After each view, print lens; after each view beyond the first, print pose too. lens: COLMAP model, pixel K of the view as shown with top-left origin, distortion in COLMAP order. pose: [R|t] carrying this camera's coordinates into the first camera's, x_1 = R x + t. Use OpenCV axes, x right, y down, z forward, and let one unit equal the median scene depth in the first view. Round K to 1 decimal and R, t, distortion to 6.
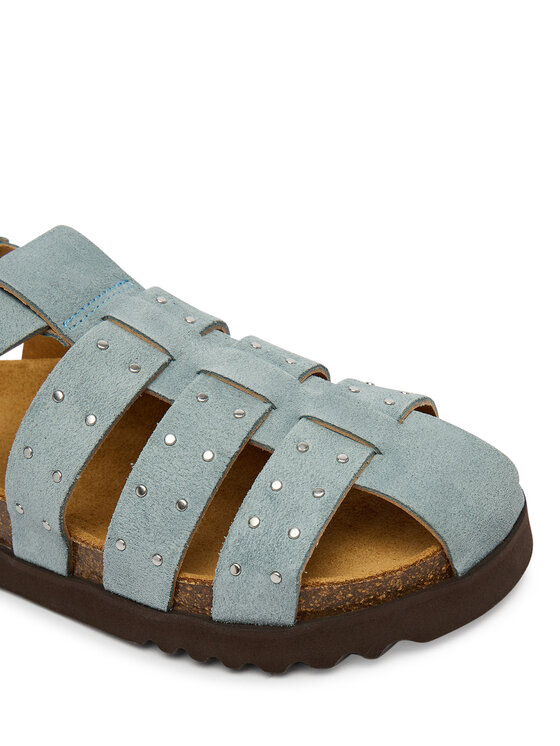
lens RADIAL K [[769.8, 0, 280.8], [0, 769.8, 373.9], [0, 0, 1]] dist [-0.011751, 0.000000]
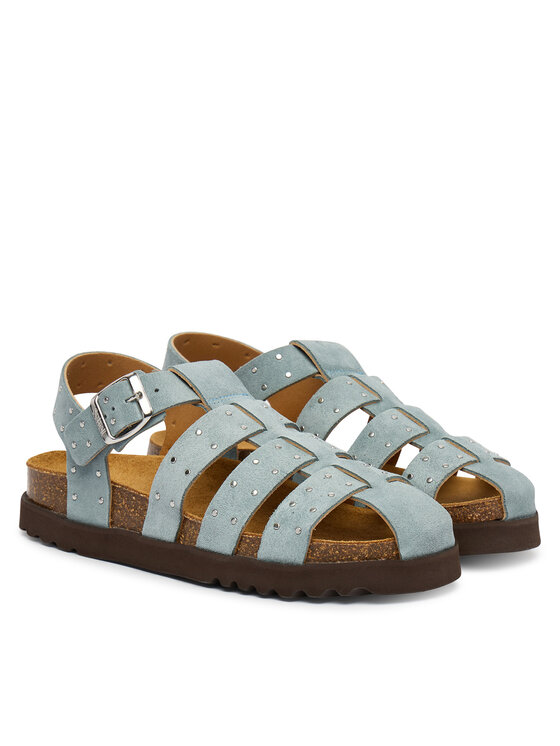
lens RADIAL K [[2198.3, 0, 279.8], [0, 2198.3, 372.9], [0, 0, 1]] dist [-0.003185, 0.000000]
pose [[0.975200, 0.155071, -0.157916, 0.676484], [-0.210003, 0.873600, -0.439000, 2.115140], [0.069879, 0.461276, 0.884501, -3.559533]]
